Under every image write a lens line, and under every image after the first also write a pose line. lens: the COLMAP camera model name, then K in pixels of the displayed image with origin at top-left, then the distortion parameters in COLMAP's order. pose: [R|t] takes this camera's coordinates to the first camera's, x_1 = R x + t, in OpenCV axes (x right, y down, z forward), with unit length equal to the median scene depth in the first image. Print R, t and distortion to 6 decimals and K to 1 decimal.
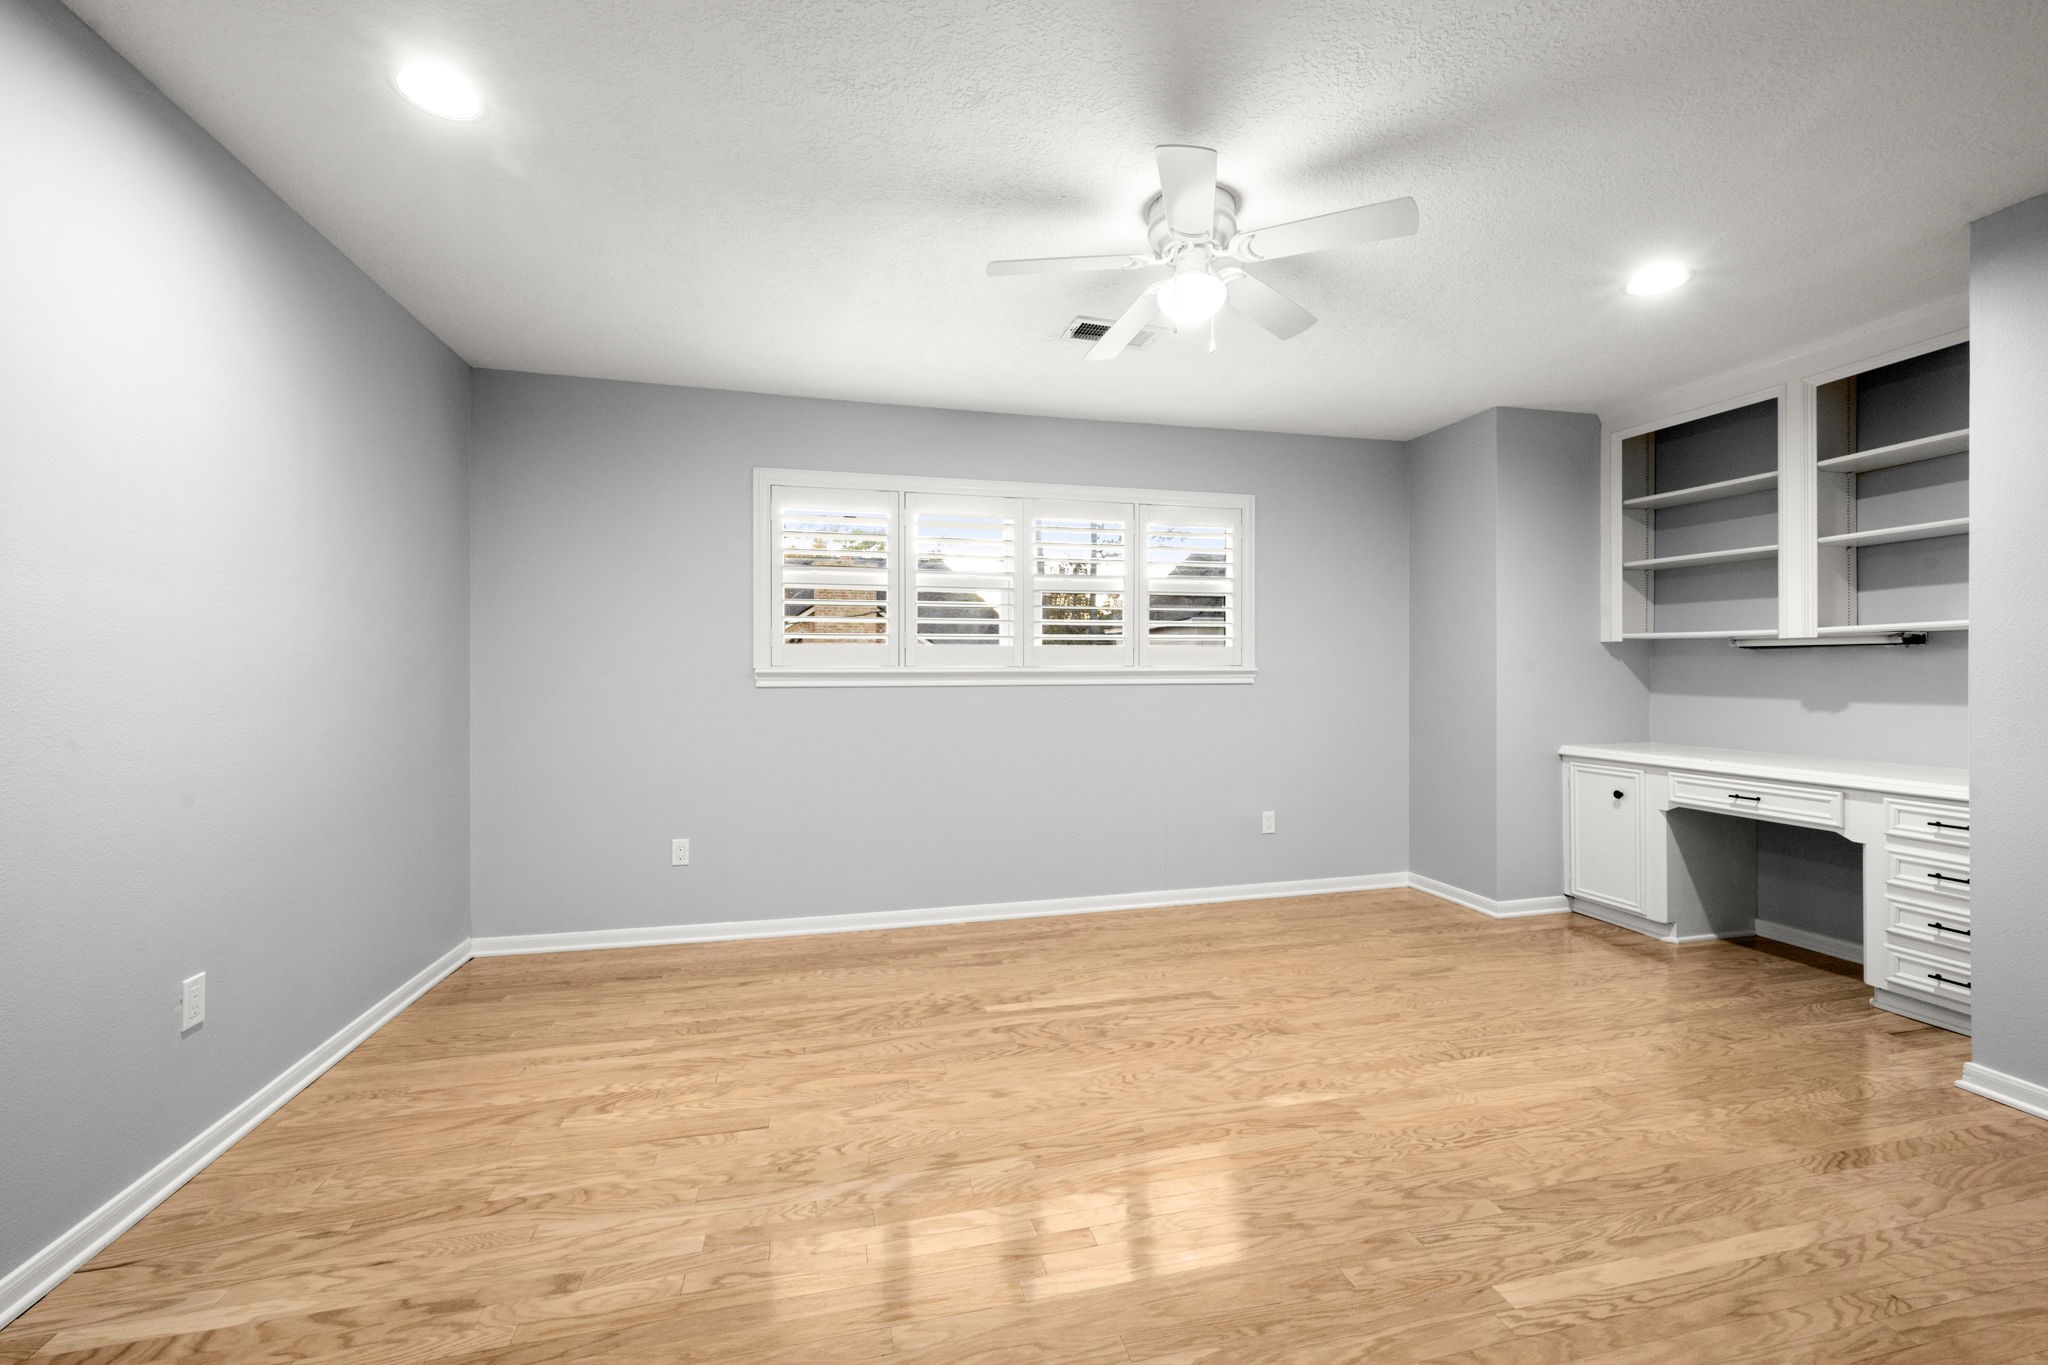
lens RADIAL K [[840.6, 0, 1023.6], [0, 840.6, 686.5], [0, 0, 1]] dist [-0.000847, -0.000058]
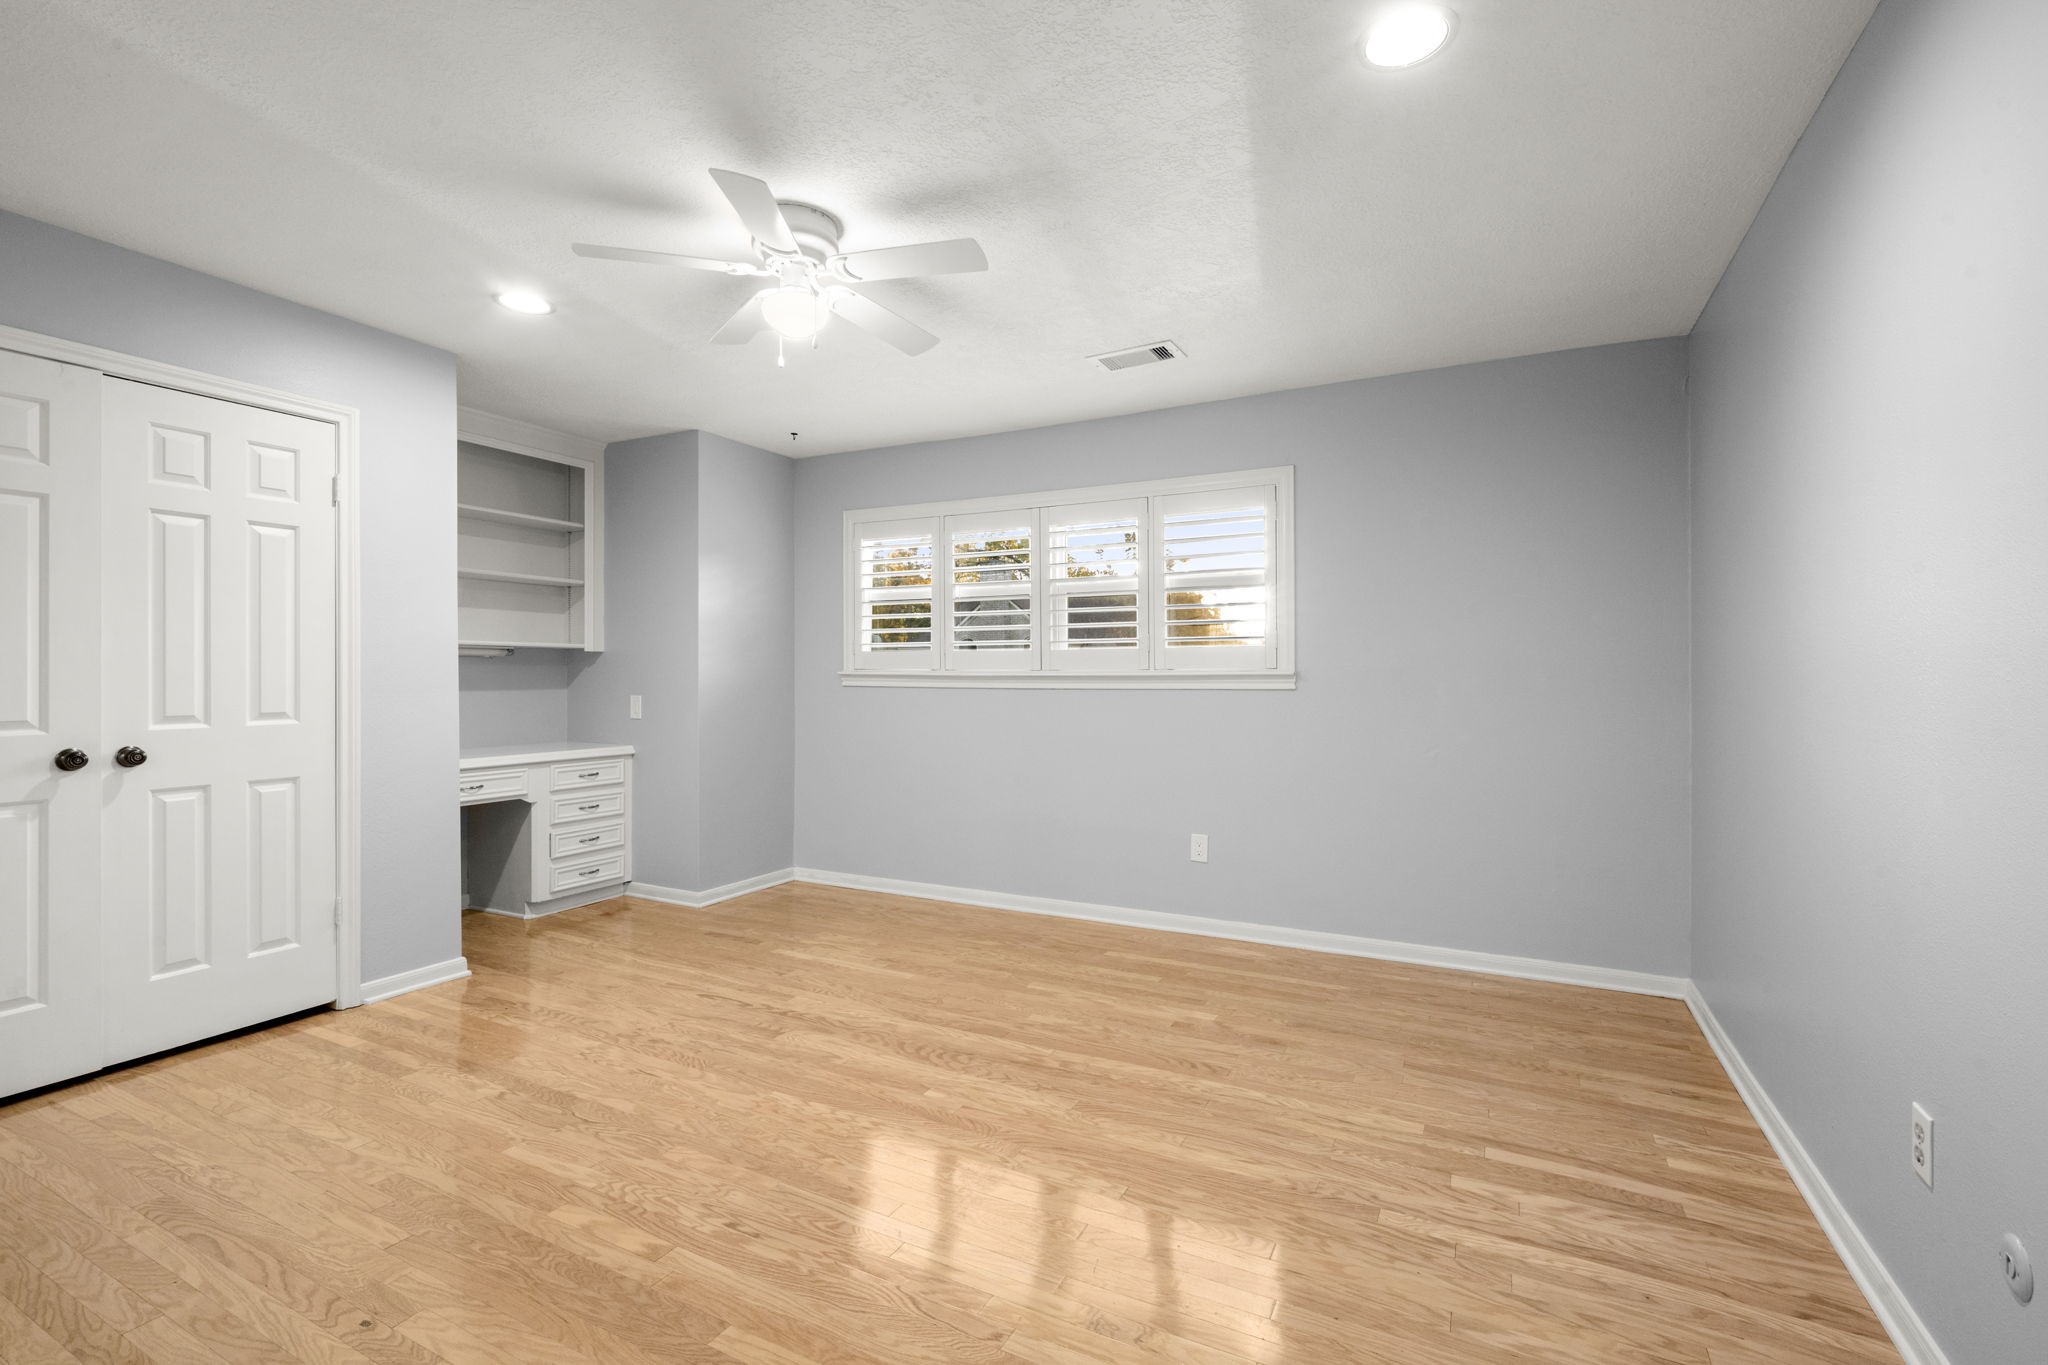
lens RADIAL K [[893.5, 0, 1022.0], [0, 893.5, 677.3], [0, 0, 1]] dist [0.002892, 0.000084]
pose [[0.746643, 0.005381, -0.665204, 0.726870], [-0.013403, 0.999886, -0.006956, -0.006281], [0.665090, 0.014110, 0.746630, 0.167472]]
